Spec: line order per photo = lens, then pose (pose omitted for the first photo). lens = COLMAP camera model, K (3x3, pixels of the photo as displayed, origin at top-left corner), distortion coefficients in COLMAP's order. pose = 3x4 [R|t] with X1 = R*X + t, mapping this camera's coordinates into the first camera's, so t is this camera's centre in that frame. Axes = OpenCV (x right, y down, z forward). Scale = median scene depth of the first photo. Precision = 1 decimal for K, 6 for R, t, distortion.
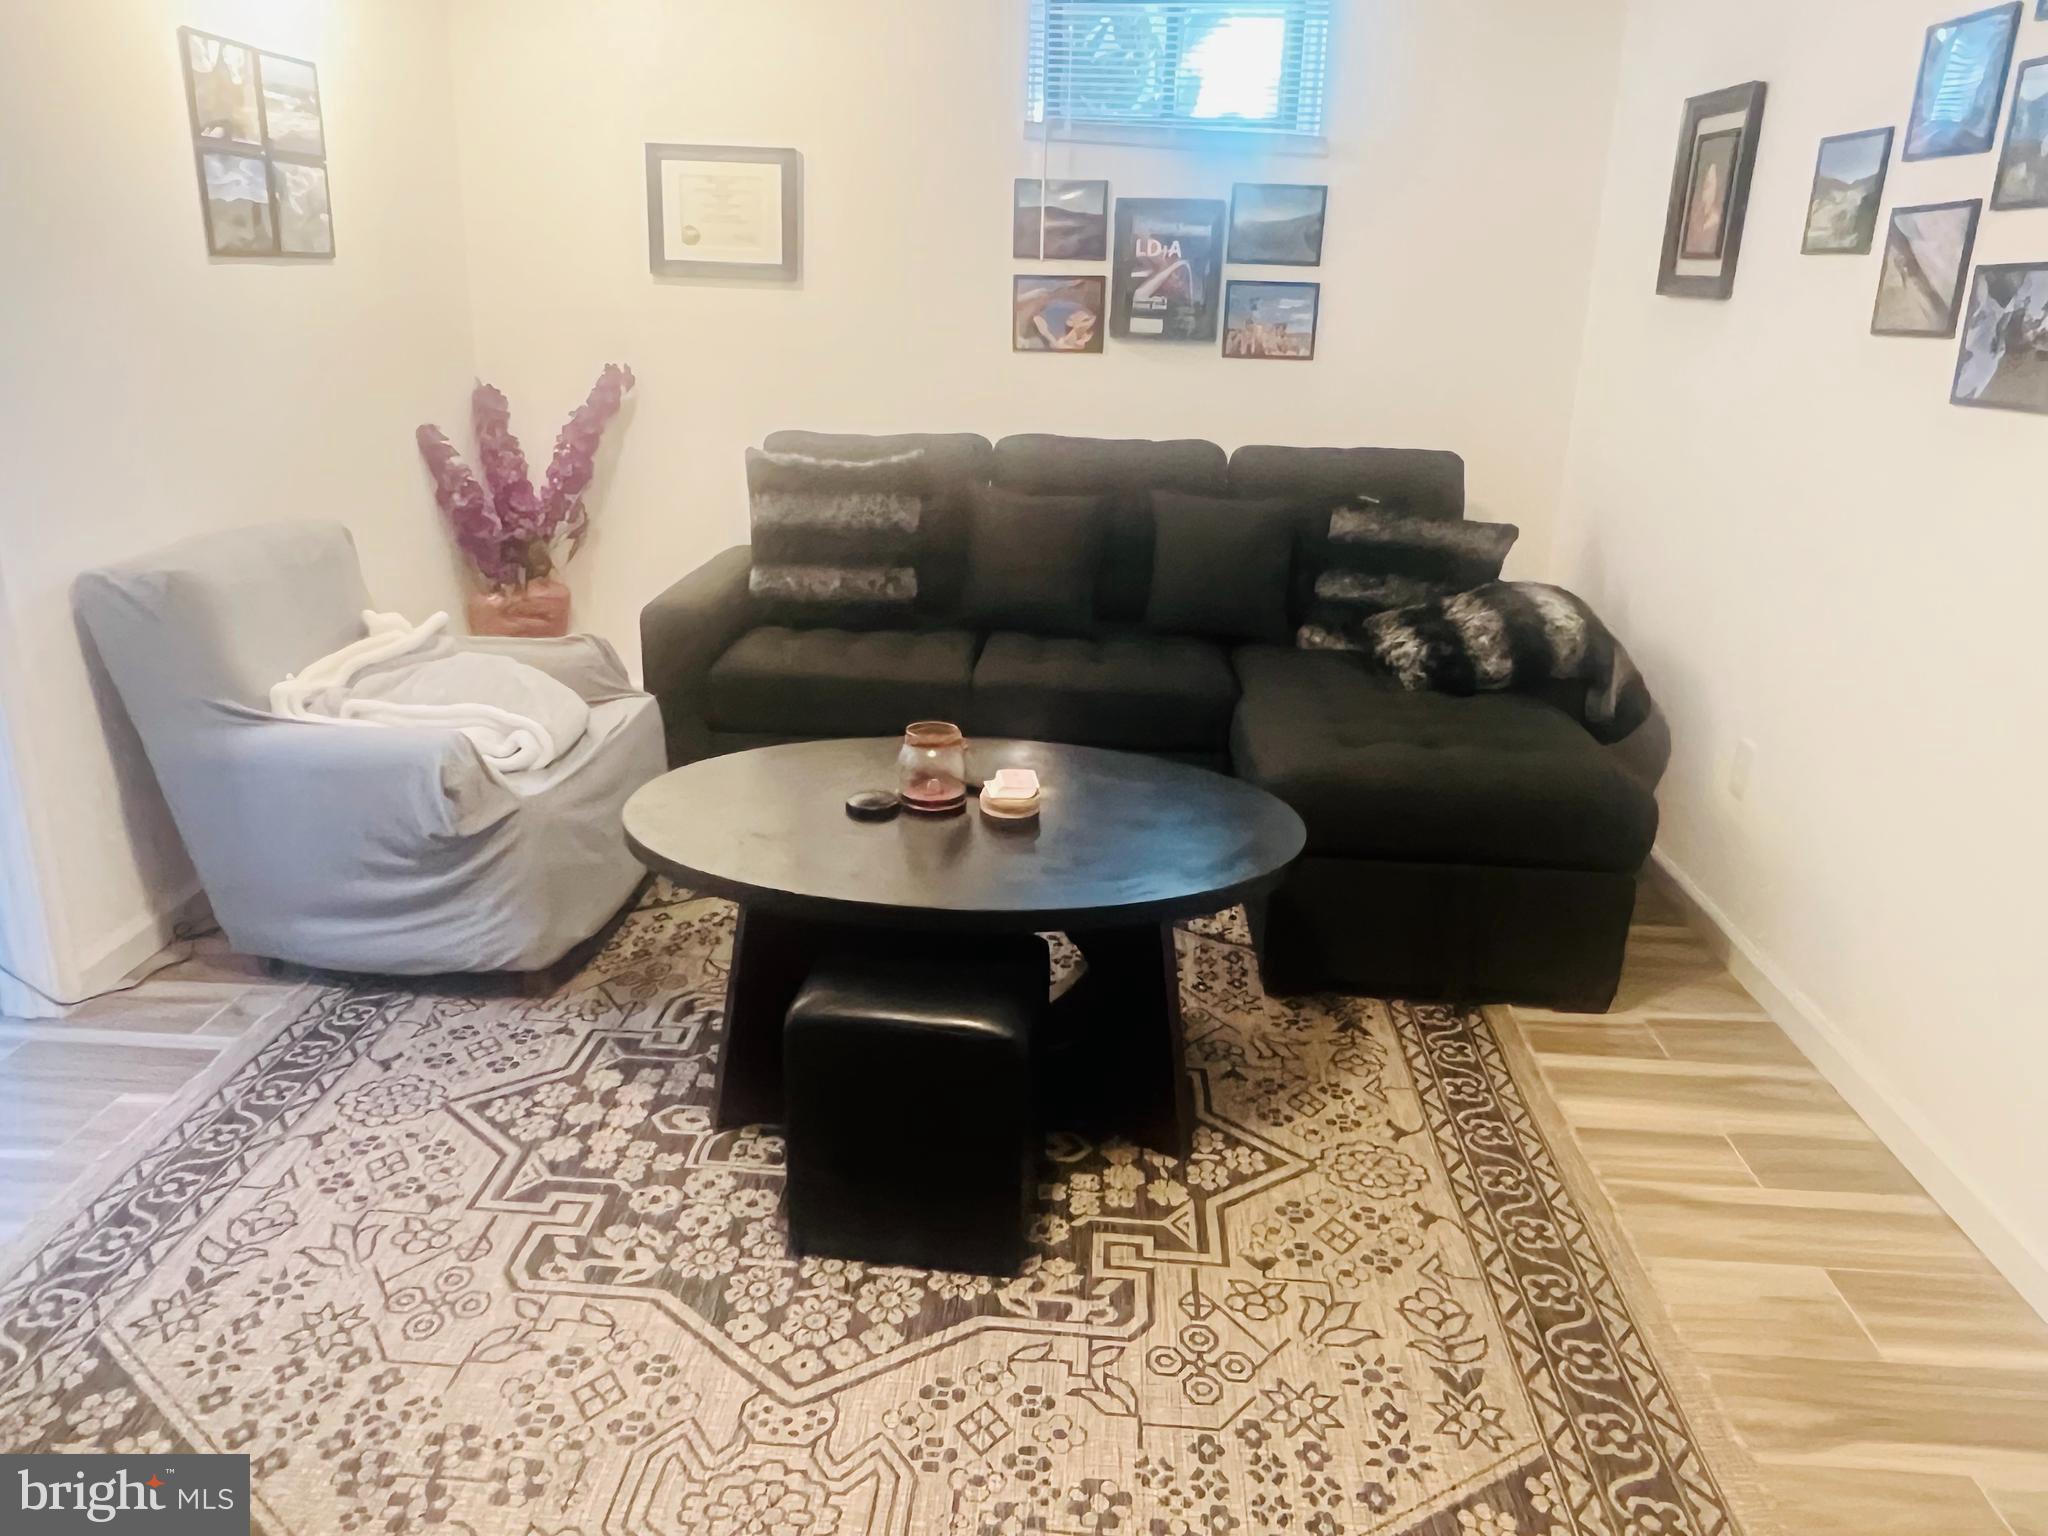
lens RADIAL K [[1489.2, 0, 1021.5], [0, 1489.2, 766.2], [0, 0, 1]] dist [-0.001259, -0.008102]
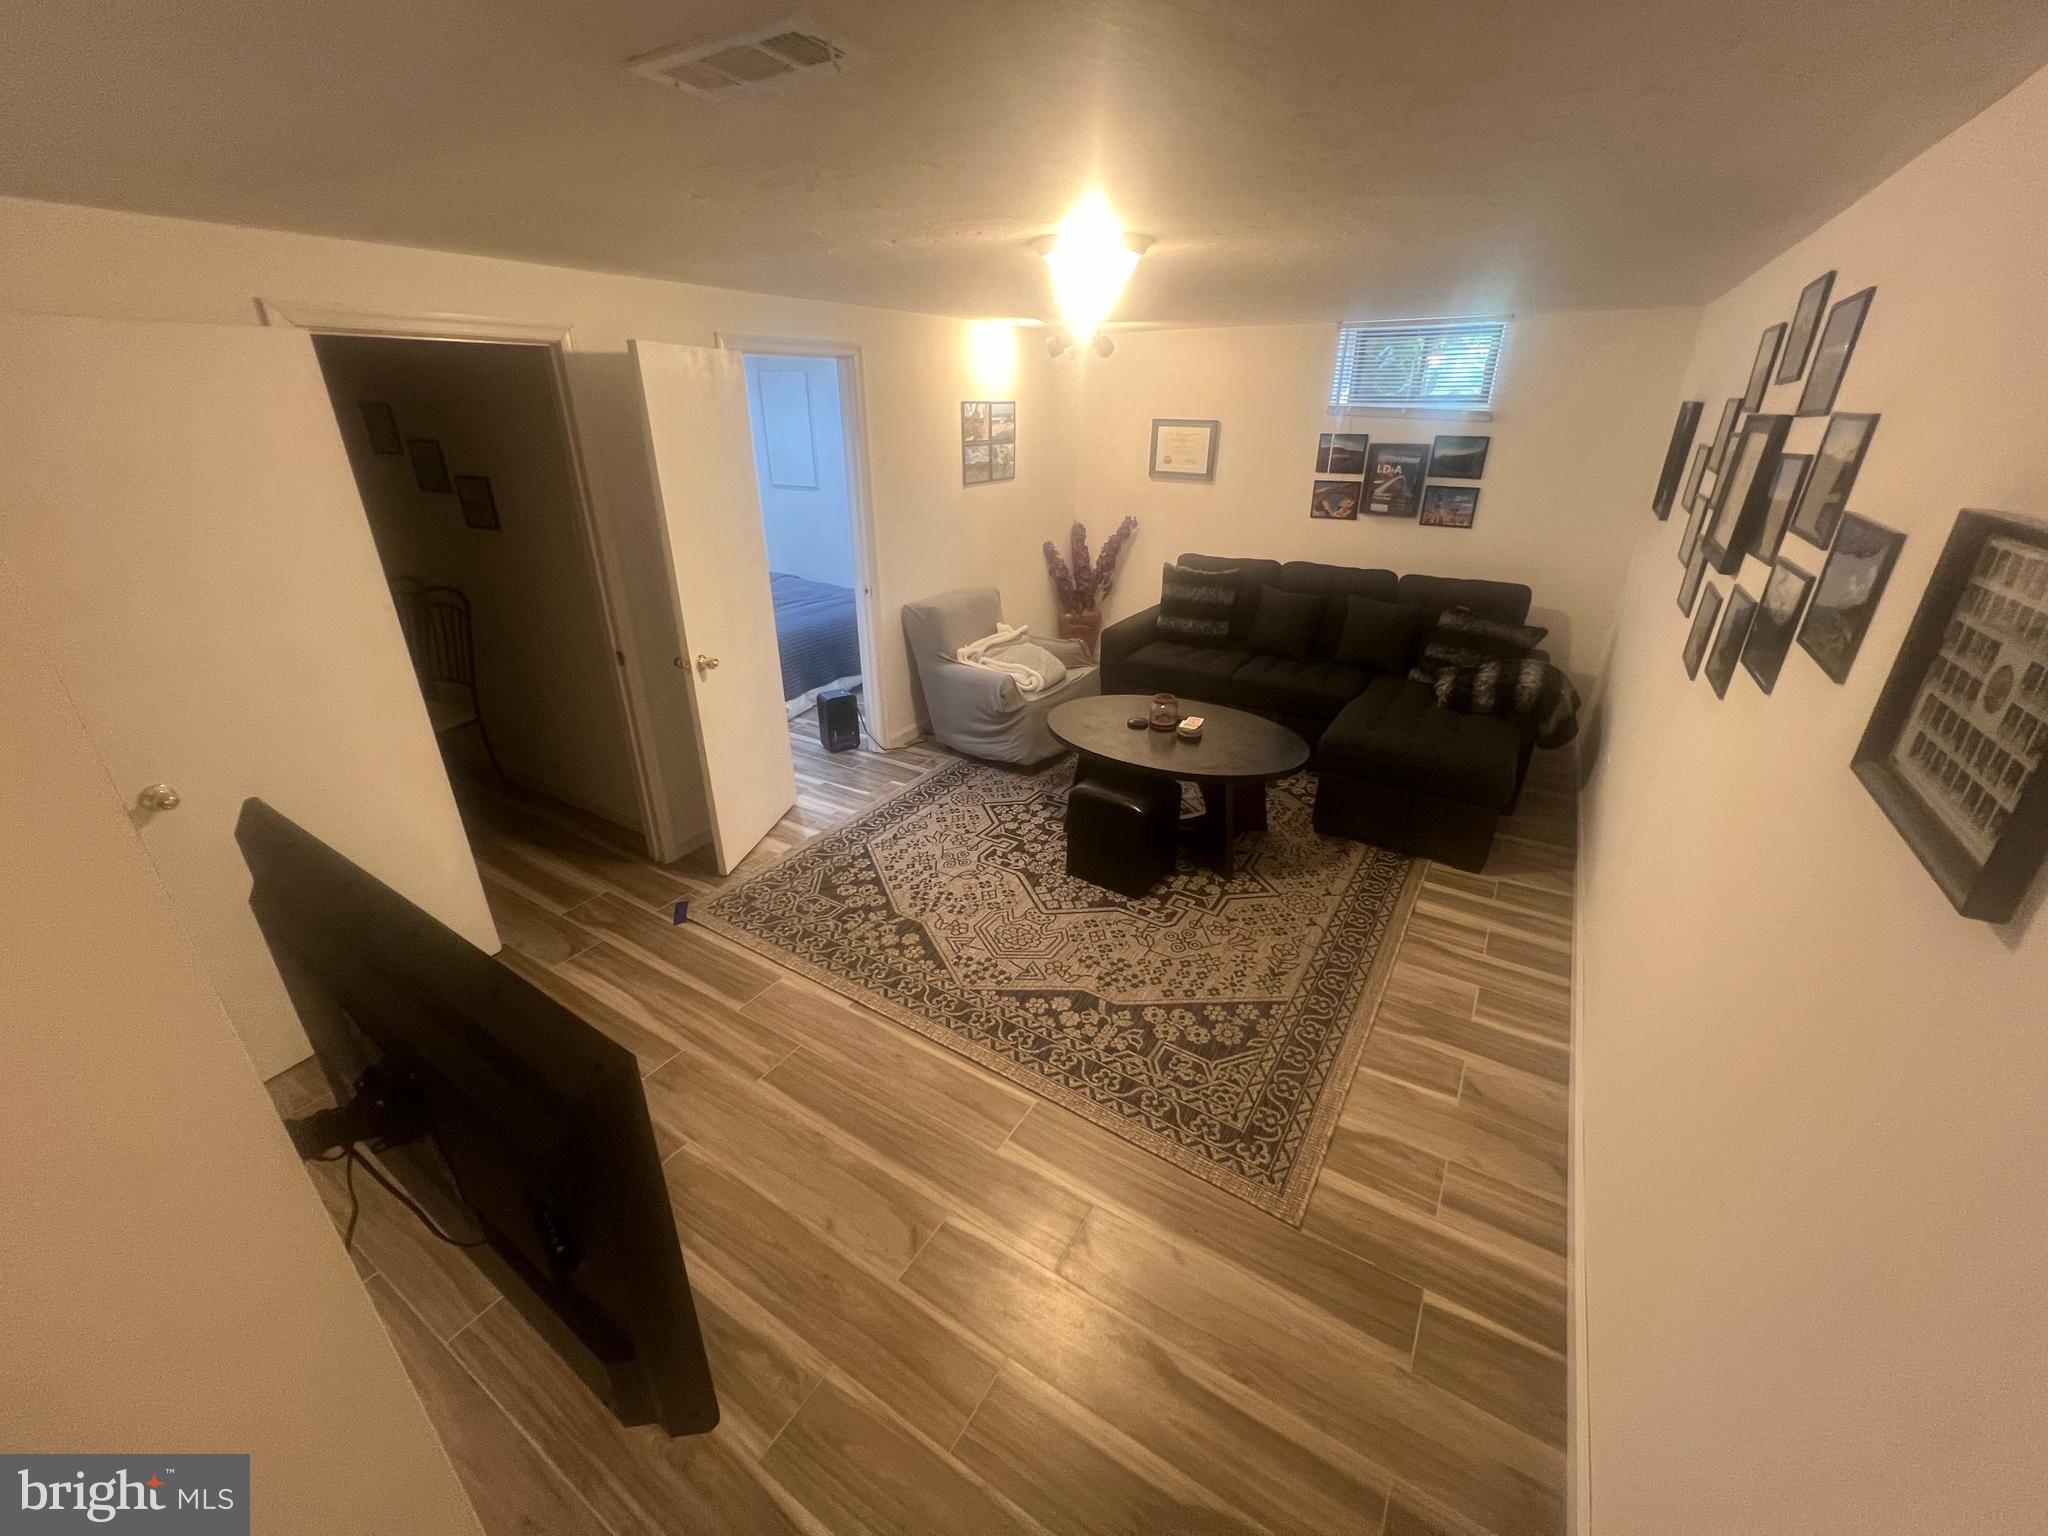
lens RADIAL K [[818.8, 0, 1024.2], [0, 818.8, 763.3], [0, 0, 1]] dist [-0.016594, -0.000182]
pose [[0.876003, 0.169506, -0.451538, 0.335252], [-0.128349, 0.984378, 0.120529, -0.044354], [0.464914, -0.047630, 0.884074, -0.311758]]
